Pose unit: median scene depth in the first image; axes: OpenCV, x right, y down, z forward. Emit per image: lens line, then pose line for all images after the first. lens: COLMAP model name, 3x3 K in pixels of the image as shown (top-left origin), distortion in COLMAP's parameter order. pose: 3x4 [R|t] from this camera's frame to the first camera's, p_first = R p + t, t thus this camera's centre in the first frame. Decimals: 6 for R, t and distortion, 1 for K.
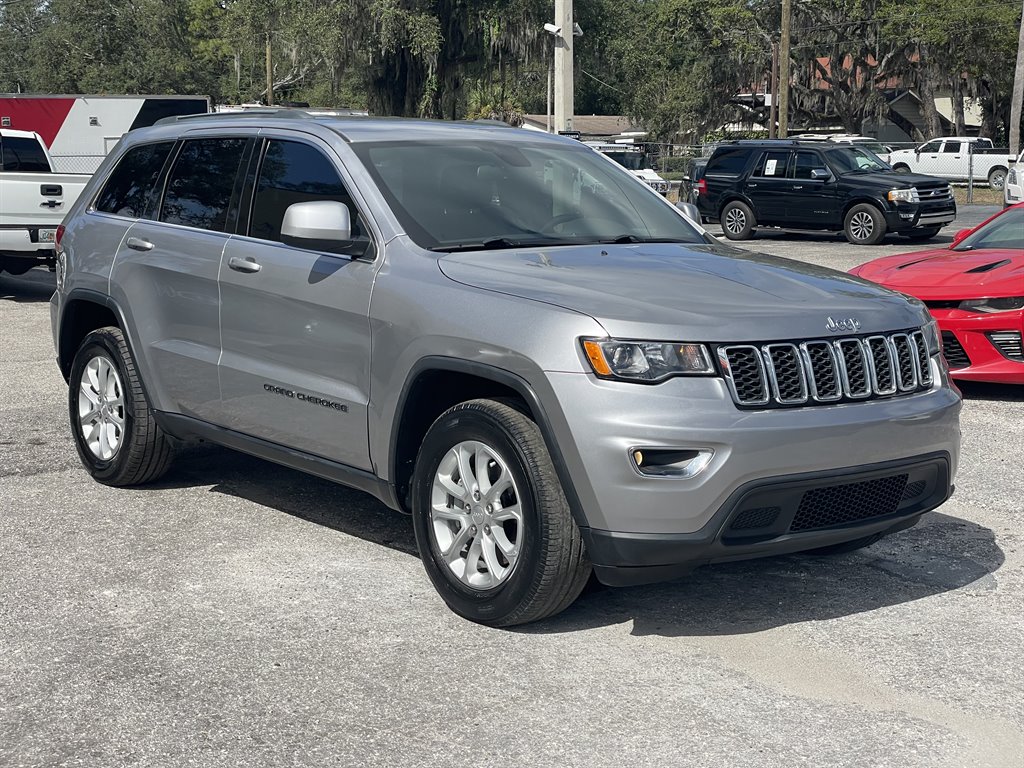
lens RADIAL K [[1452.4, 0, 512.0], [0, 1452.4, 384.0], [0, 0, 1]] dist [0.232356, -0.641992]
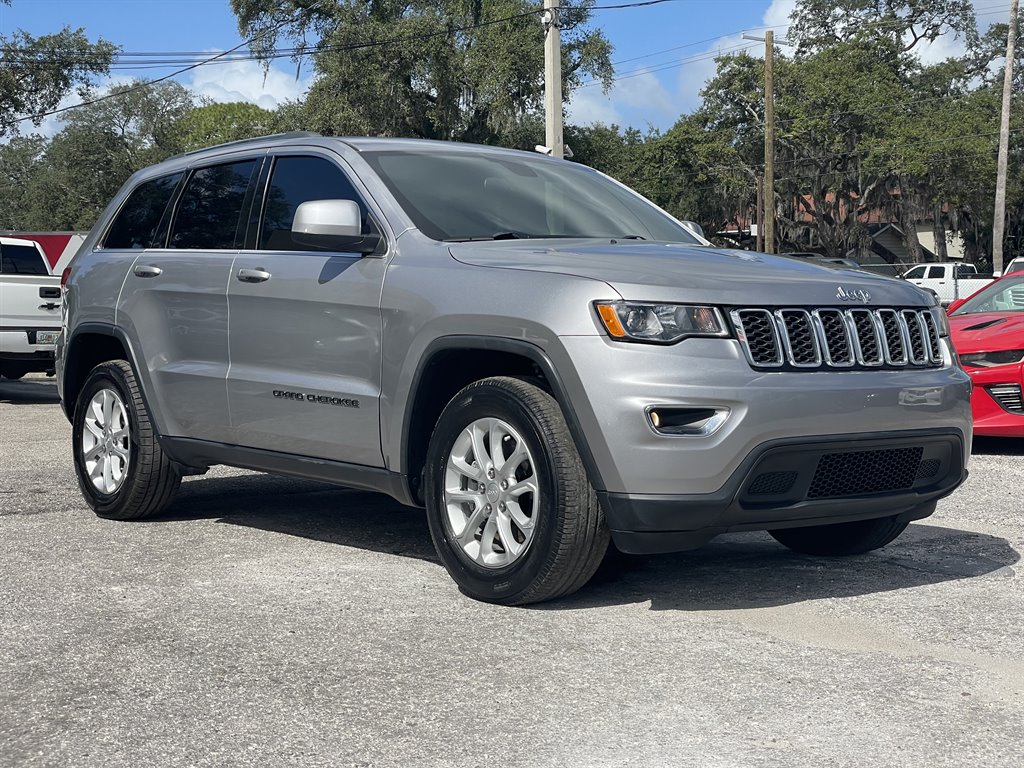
lens RADIAL K [[1453.8, 0, 521.7], [0, 1453.8, 385.6], [0, 0, 1]] dist [0.220236, -0.578158]
pose [[0.999846, -0.012481, 0.012319, -0.014006], [0.013581, 0.995511, -0.093663, 0.104233], [-0.011095, 0.093816, 0.995528, 0.005036]]
